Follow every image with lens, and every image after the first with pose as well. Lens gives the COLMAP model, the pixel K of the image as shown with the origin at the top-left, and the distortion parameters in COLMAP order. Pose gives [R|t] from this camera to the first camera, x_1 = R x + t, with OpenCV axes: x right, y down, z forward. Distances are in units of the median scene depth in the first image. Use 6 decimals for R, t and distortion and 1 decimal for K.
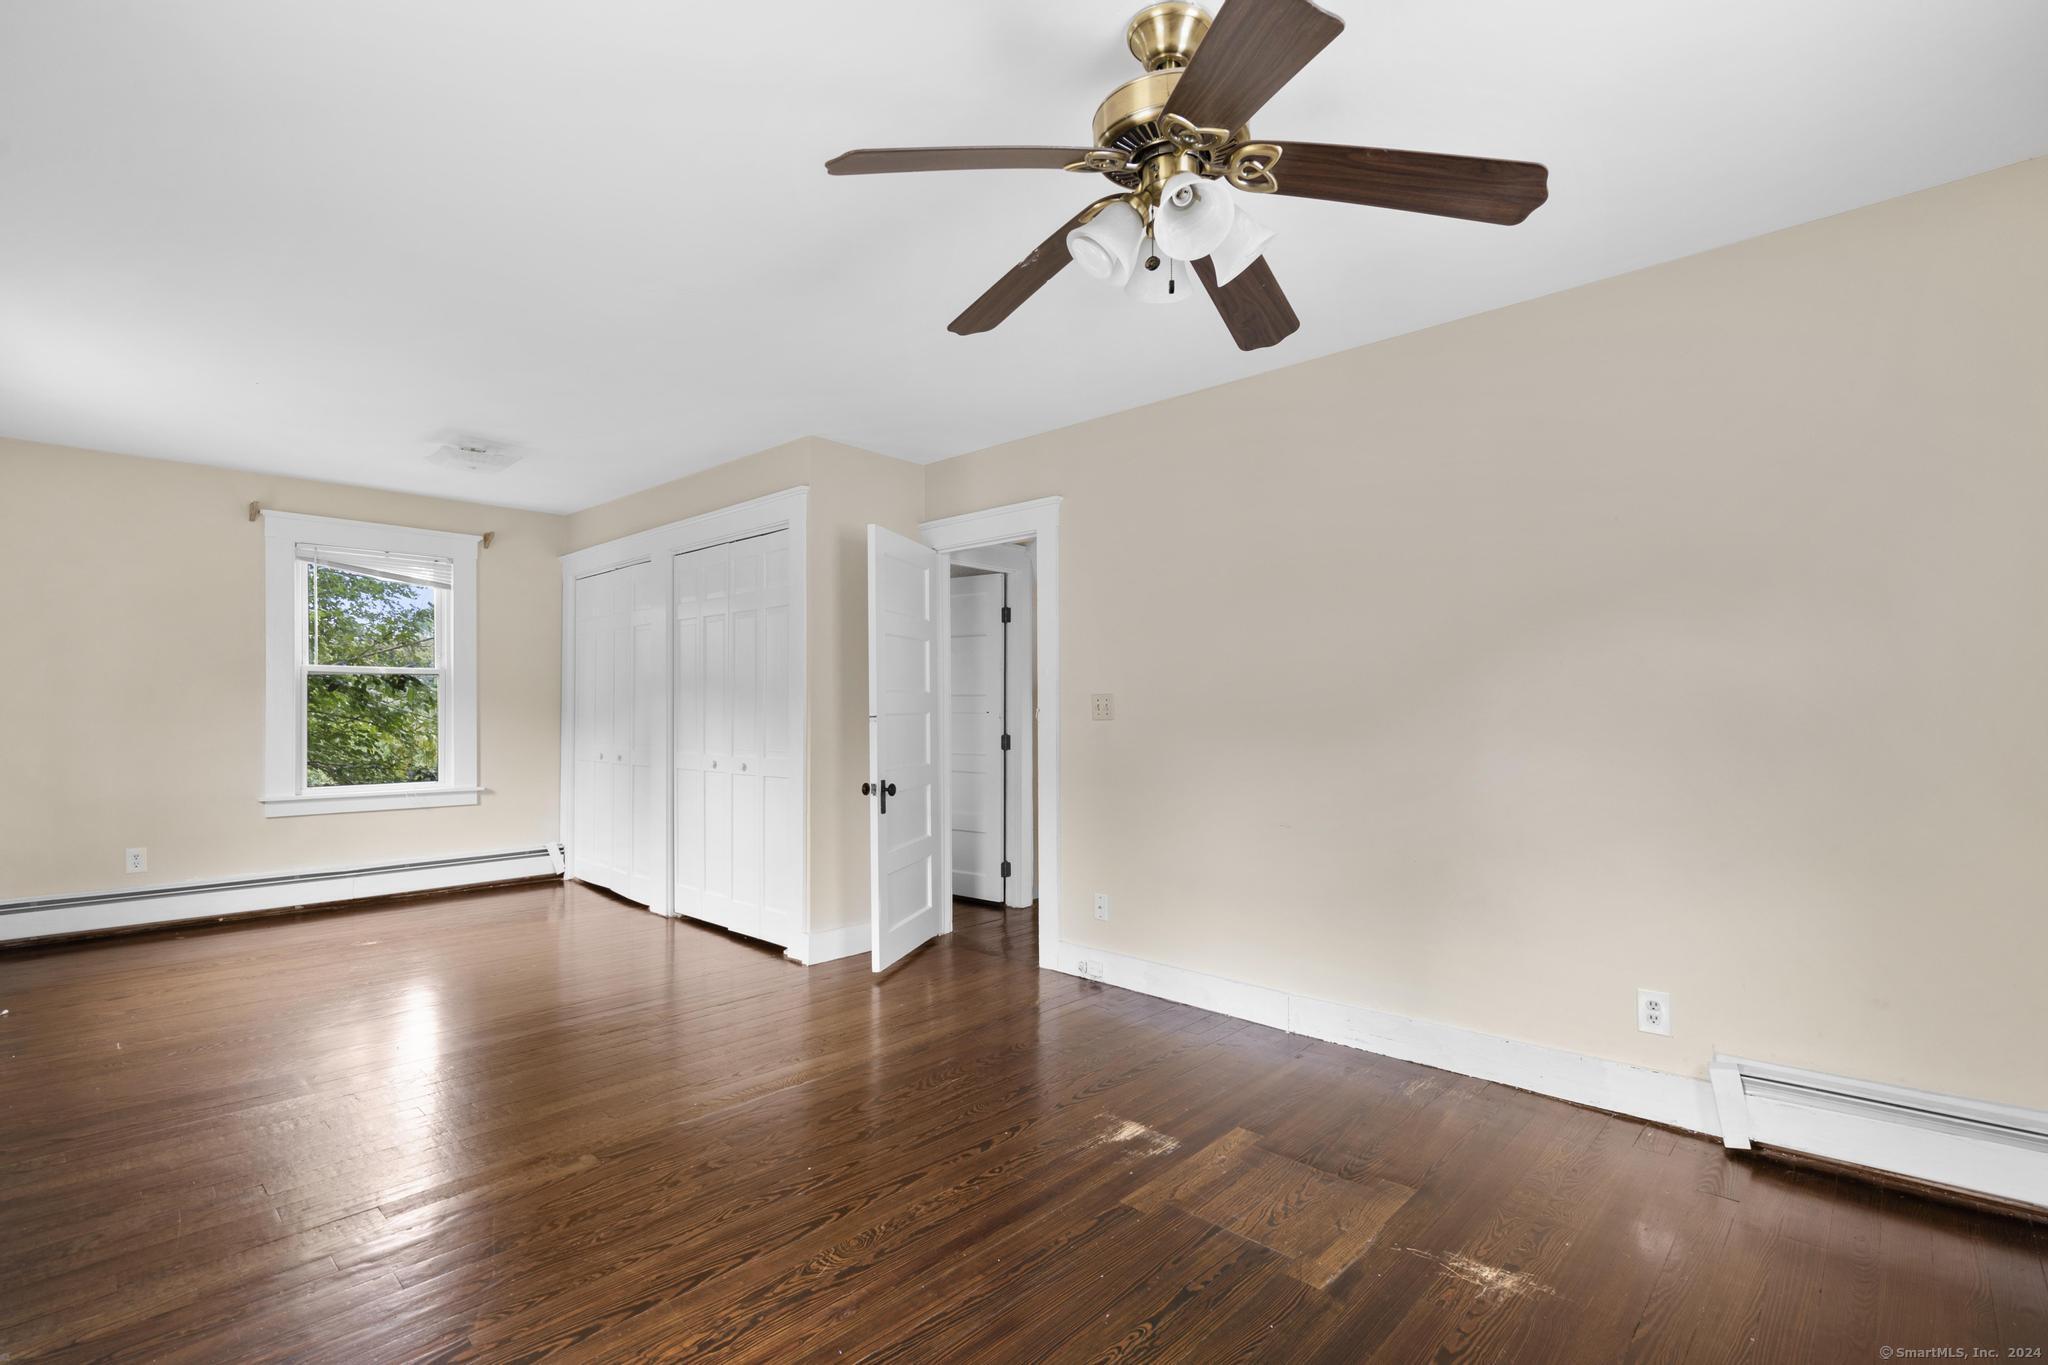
lens RADIAL K [[935.9, 0, 1031.8], [0, 935.9, 694.9], [0, 0, 1]] dist [-0.006694, 0.003975]
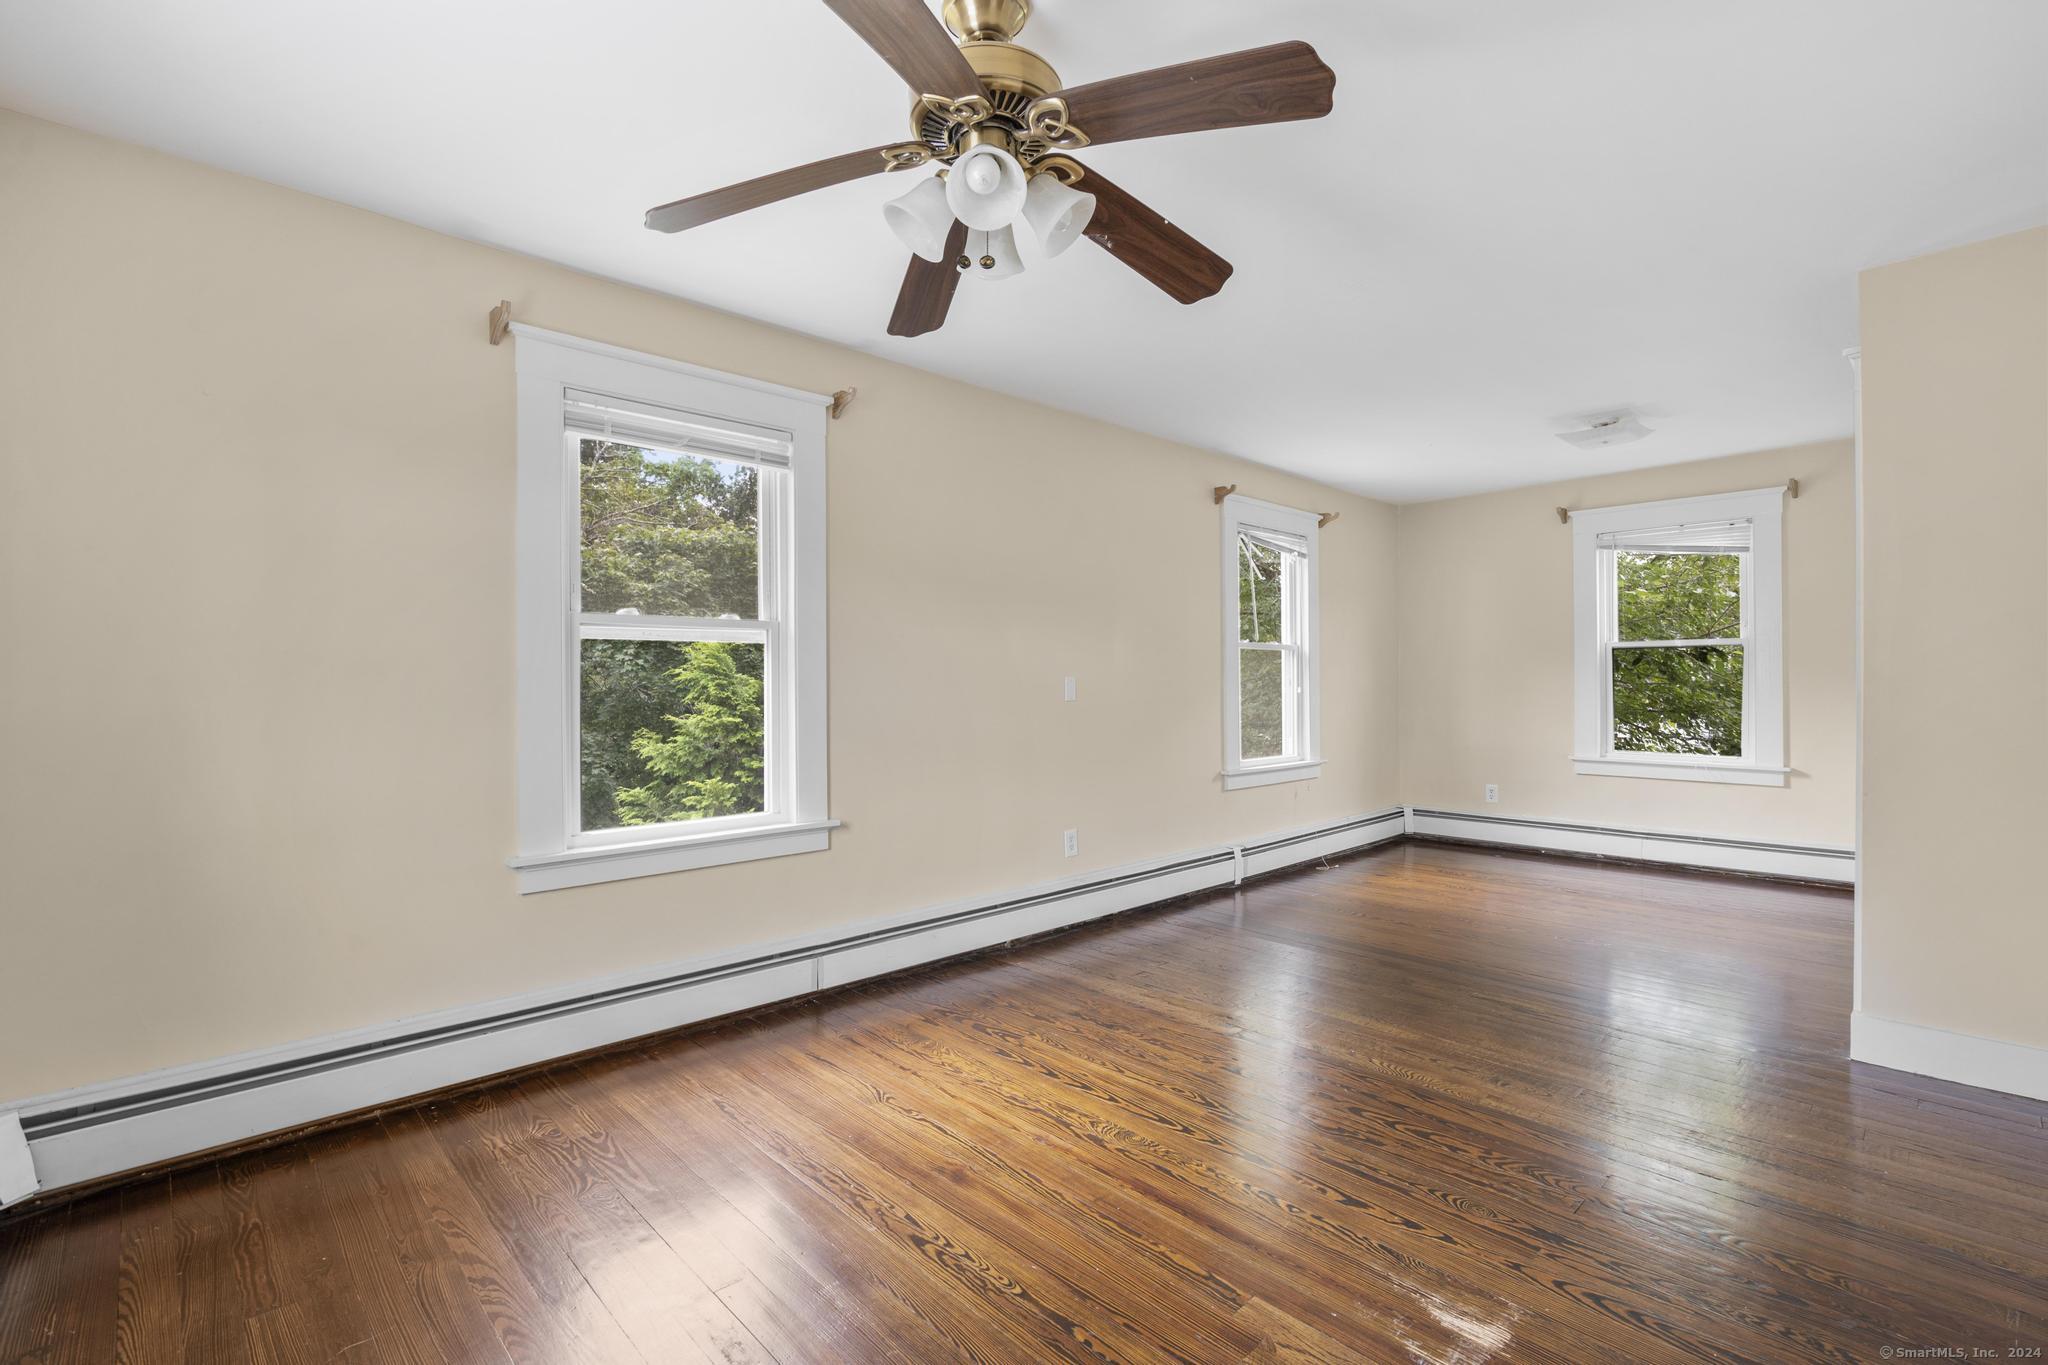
lens RADIAL K [[935.9, 0, 1023.3], [0, 935.9, 679.6], [0, 0, 1]] dist [-0.006694, 0.003975]
pose [[-0.054878, -0.001814, -0.998491, 0.411021], [0.016815, 0.999855, -0.002740, 0.004796], [0.998351, -0.016940, -0.054839, 0.387078]]
